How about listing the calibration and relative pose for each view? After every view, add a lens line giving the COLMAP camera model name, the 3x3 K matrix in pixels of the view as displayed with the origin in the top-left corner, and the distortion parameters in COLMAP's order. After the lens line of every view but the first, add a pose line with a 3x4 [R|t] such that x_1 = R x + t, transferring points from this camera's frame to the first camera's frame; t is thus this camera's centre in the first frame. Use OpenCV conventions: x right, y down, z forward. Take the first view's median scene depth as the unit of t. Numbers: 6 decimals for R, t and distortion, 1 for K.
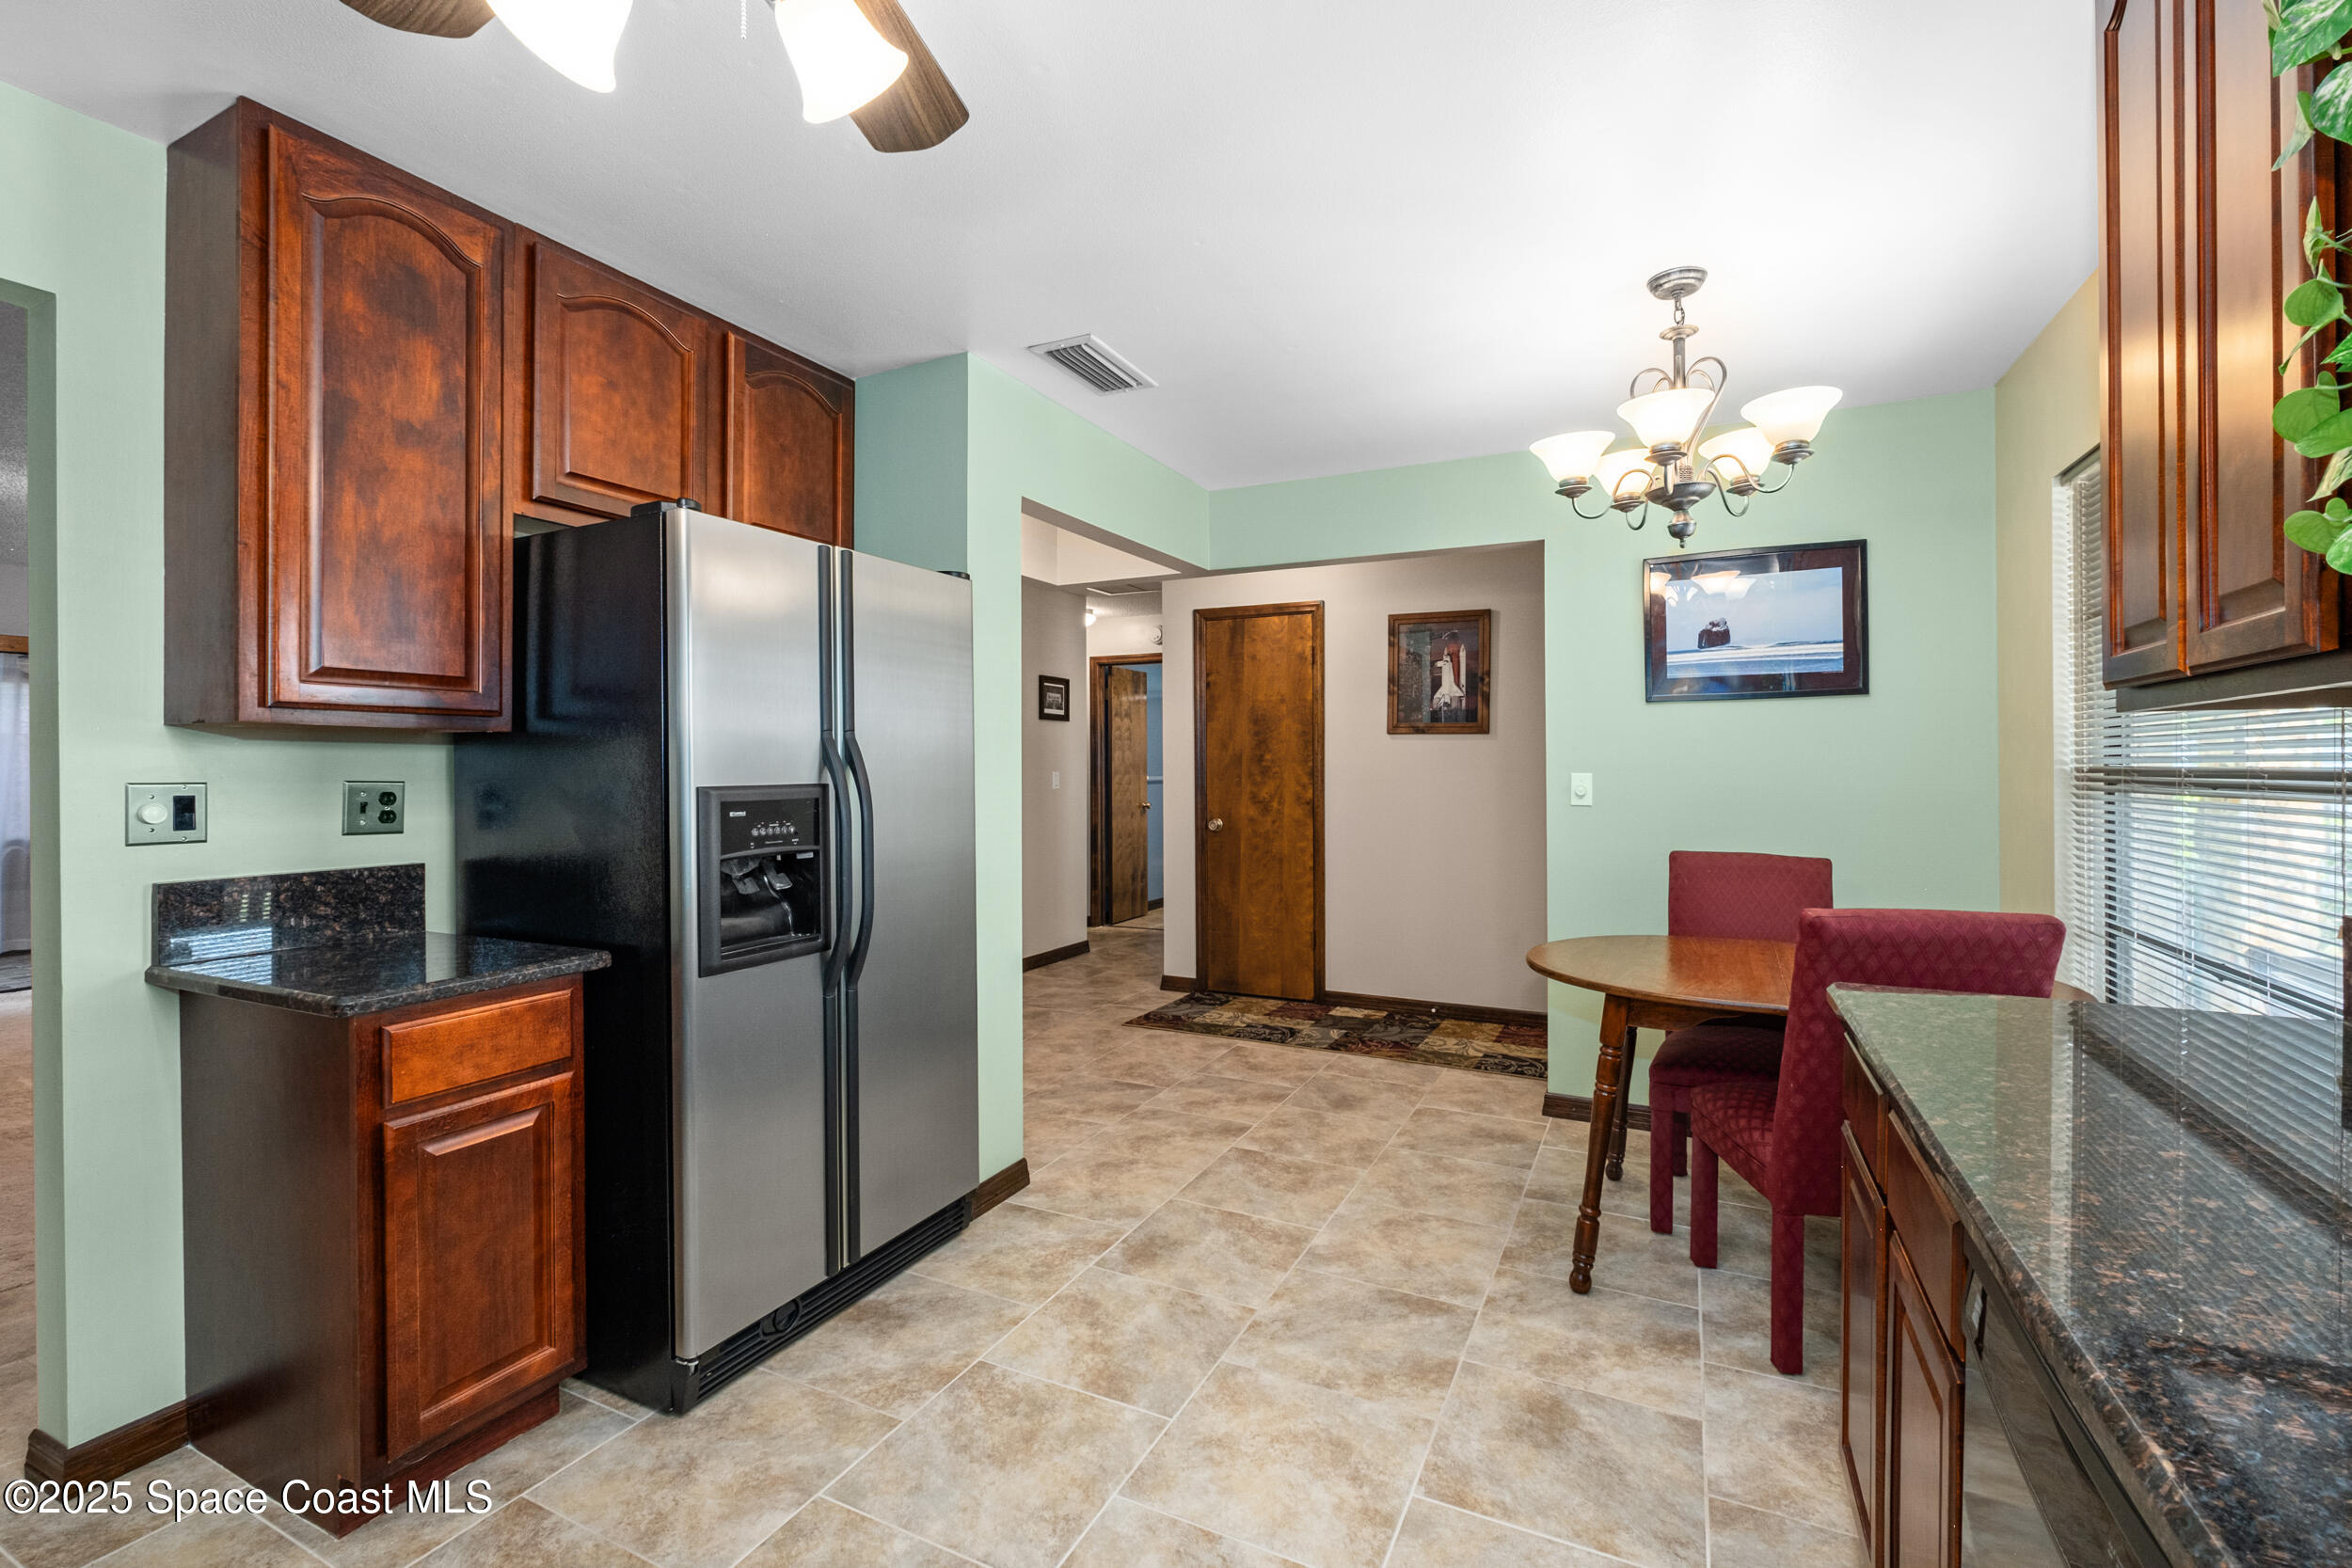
lens RADIAL K [[1034.1, 0, 1172.0], [0, 1034.1, 768.7], [0, 0, 1]] dist [-0.004964, 0.000350]
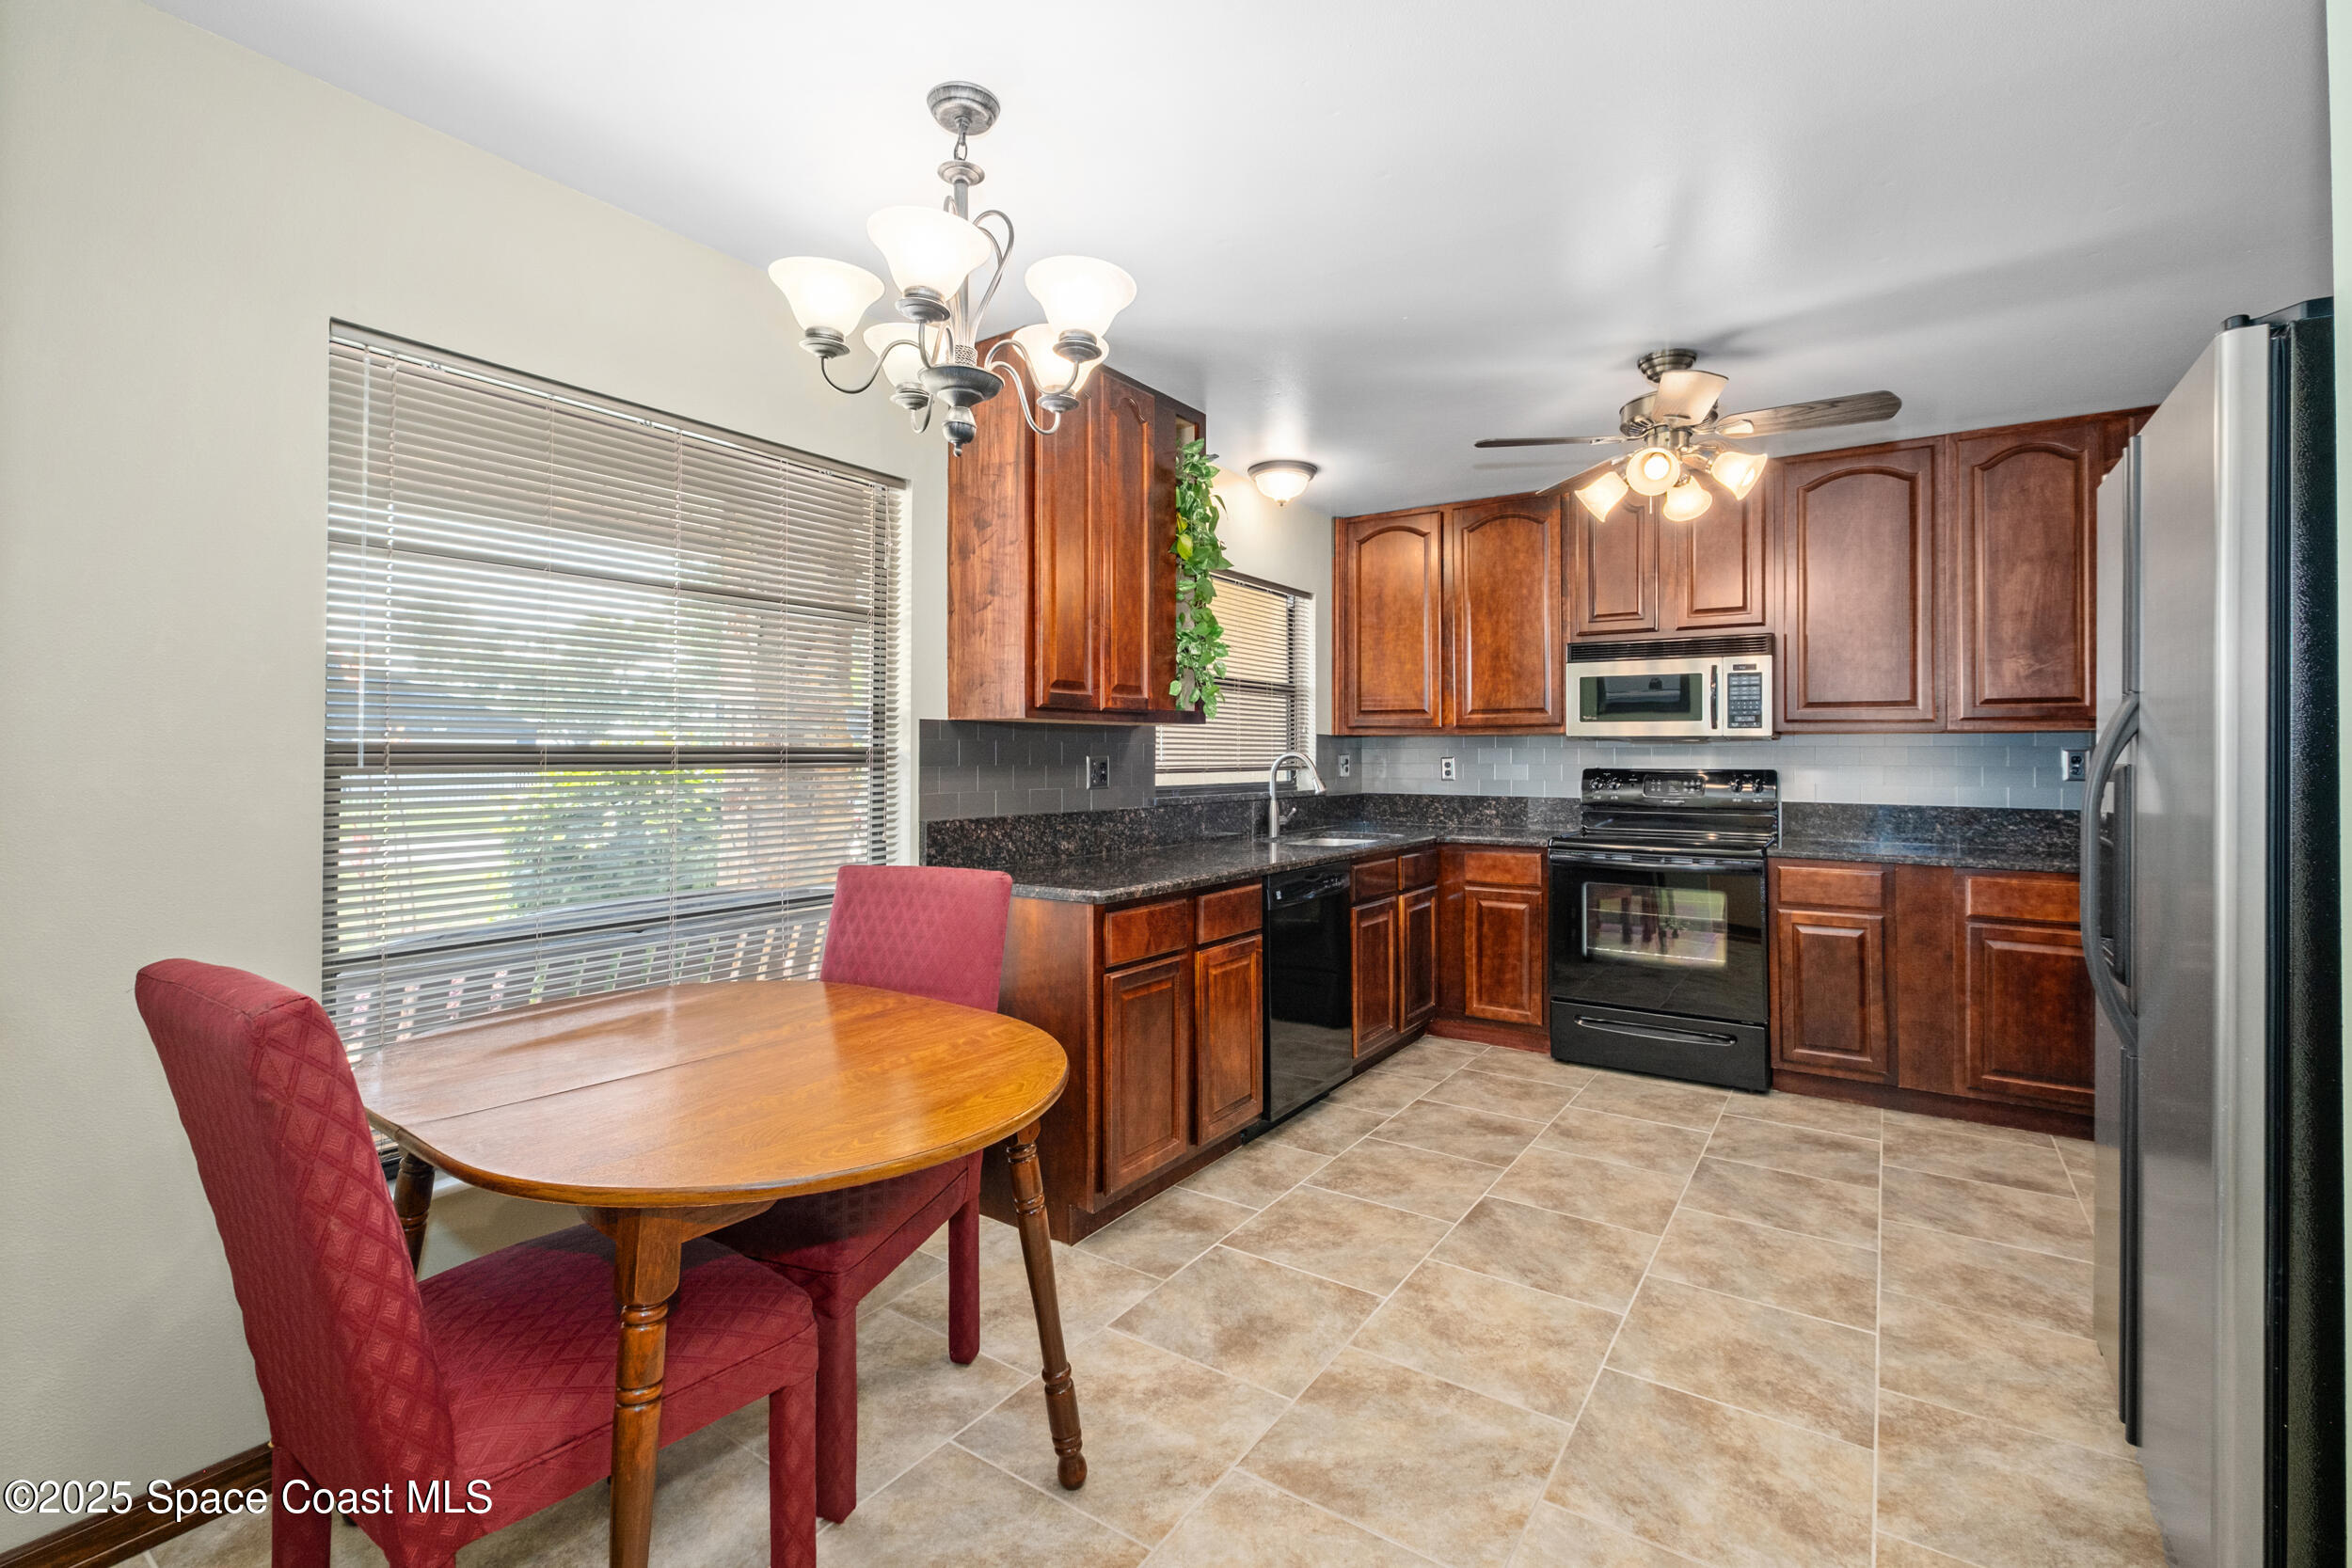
lens RADIAL K [[1034.1, 0, 1169.8], [0, 1034.1, 765.5], [0, 0, 1]] dist [-0.004964, 0.000350]
pose [[-0.989311, -0.000593, 0.145823, 0.255310], [0.001126, 0.999931, 0.011707, 0.007305], [-0.145820, 0.011746, -0.989241, 1.893346]]
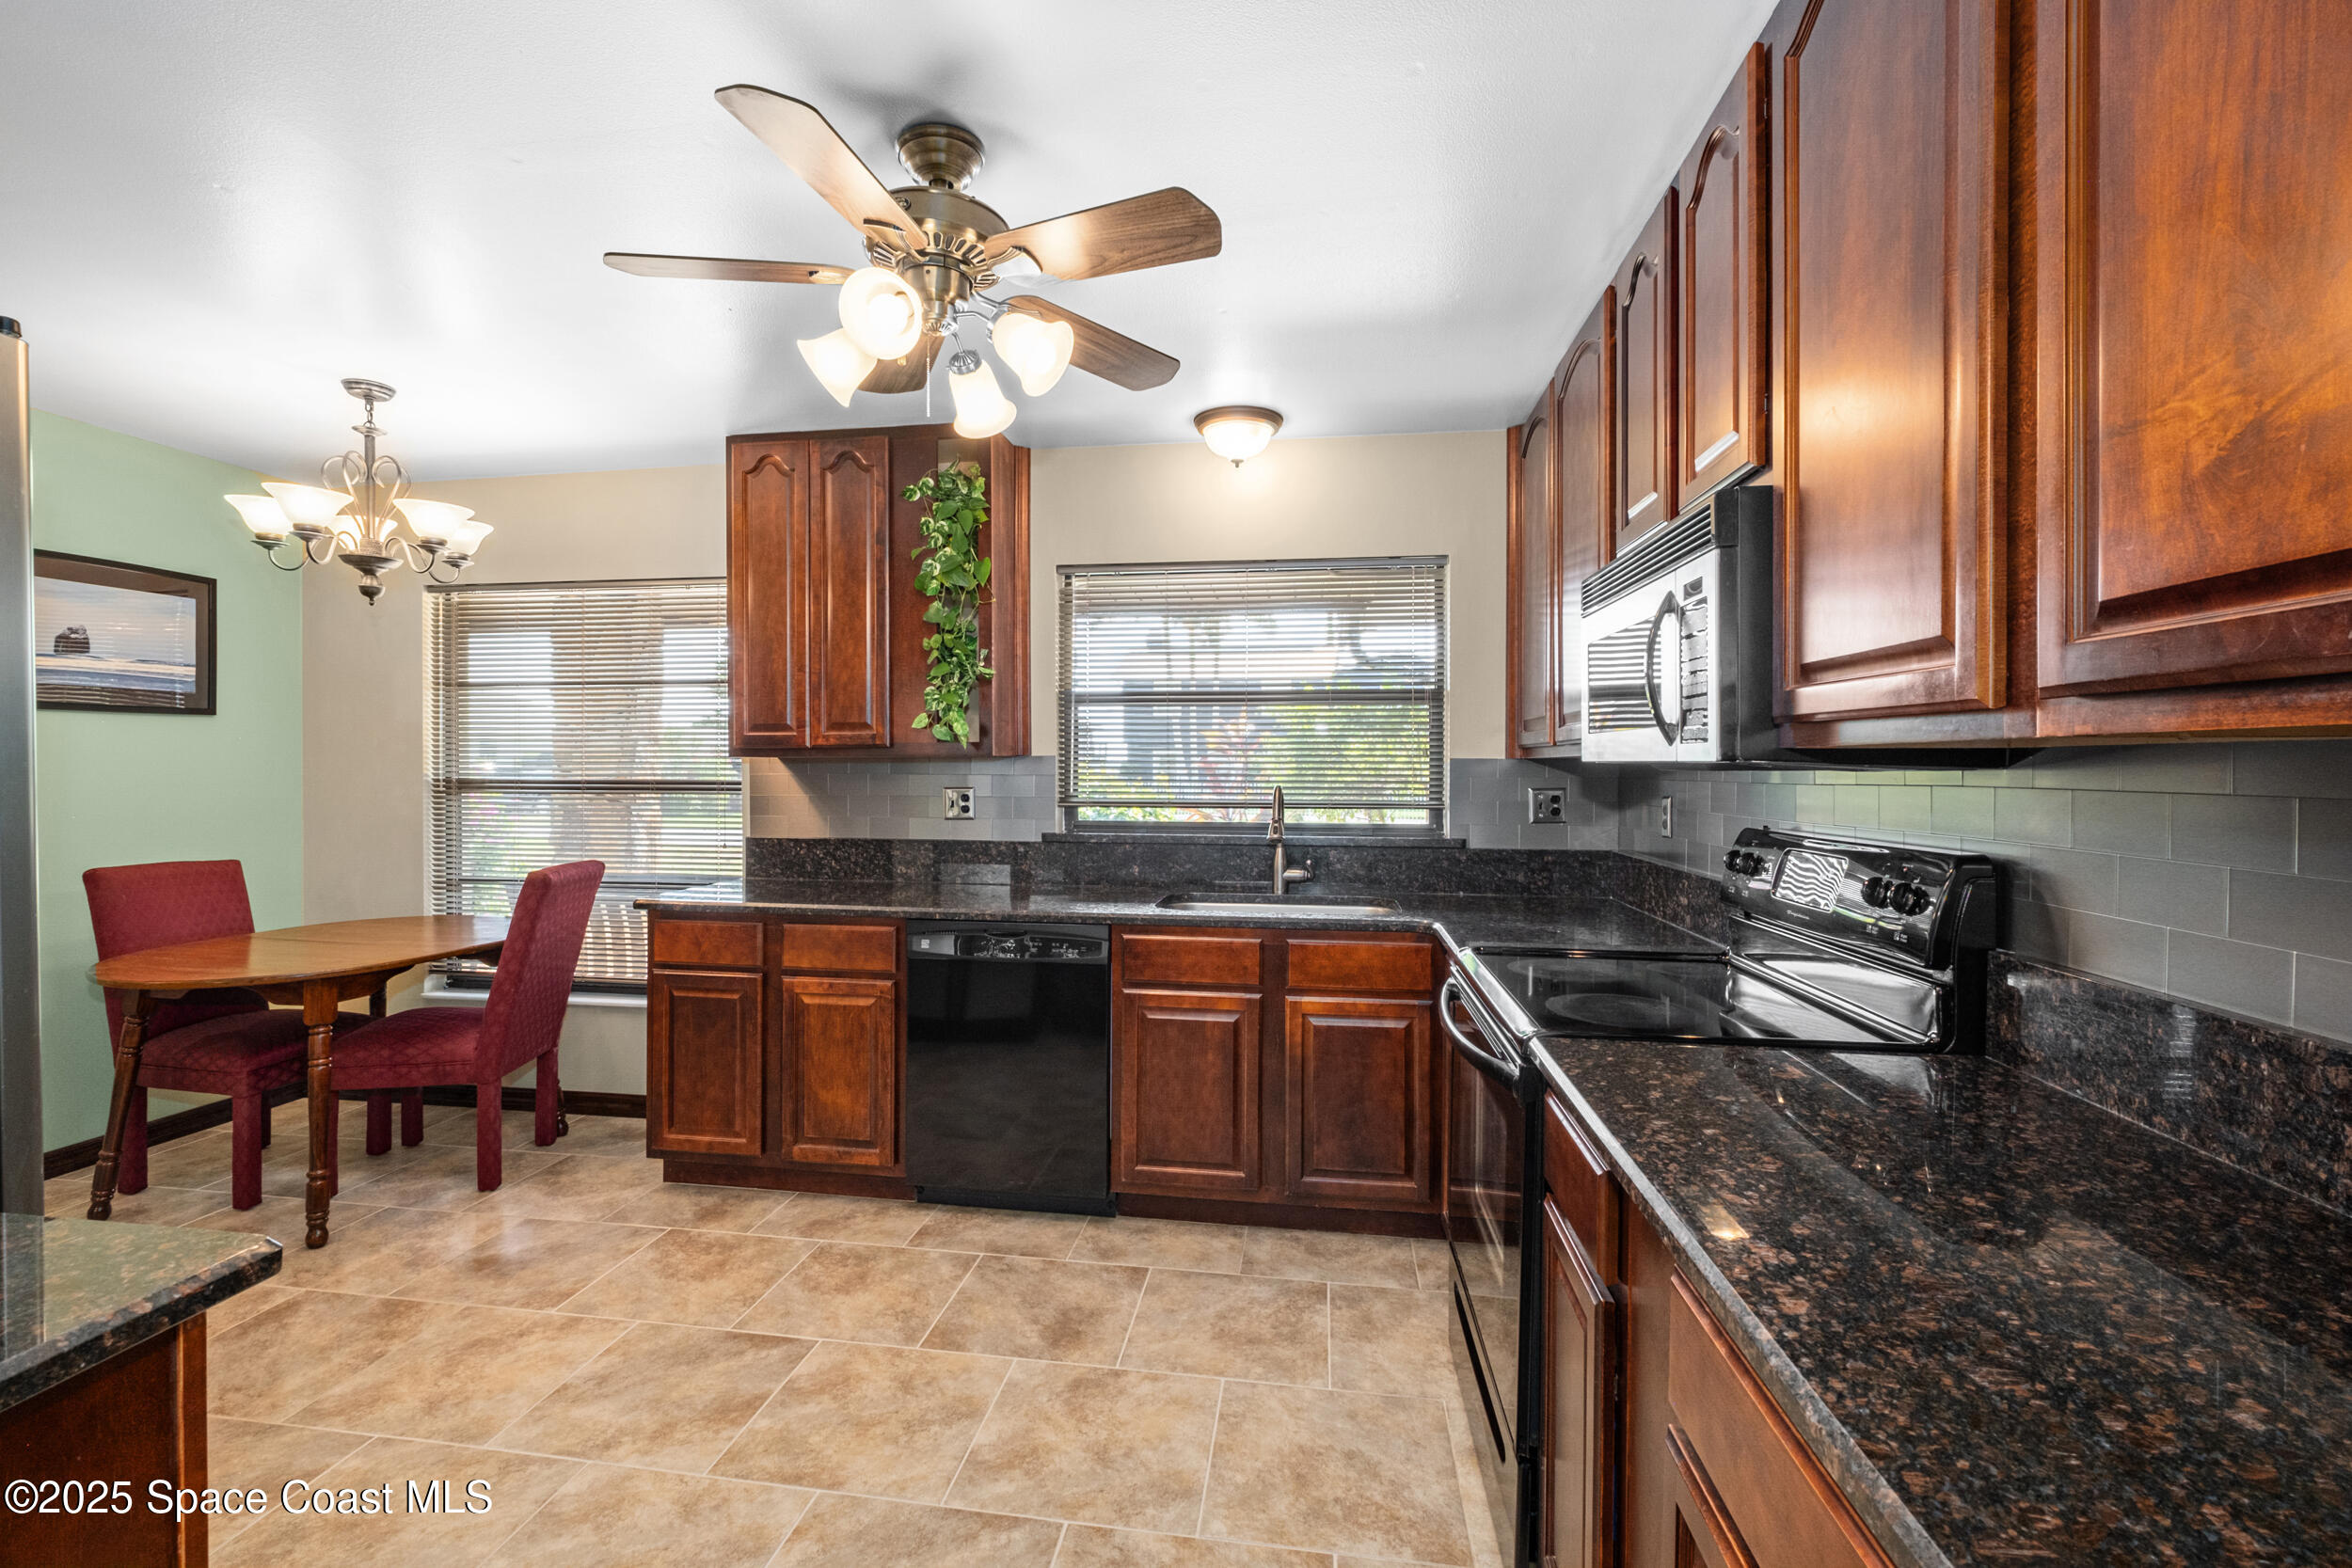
lens RADIAL K [[1034.1, 0, 1156.8], [0, 1034.1, 777.9], [0, 0, 1]] dist [-0.004964, 0.000350]
pose [[-0.300674, -0.005475, 0.953711, -1.067848], [0.001078, 0.999981, 0.006081, -0.013453], [-0.953726, 0.002857, -0.300662, 0.520789]]
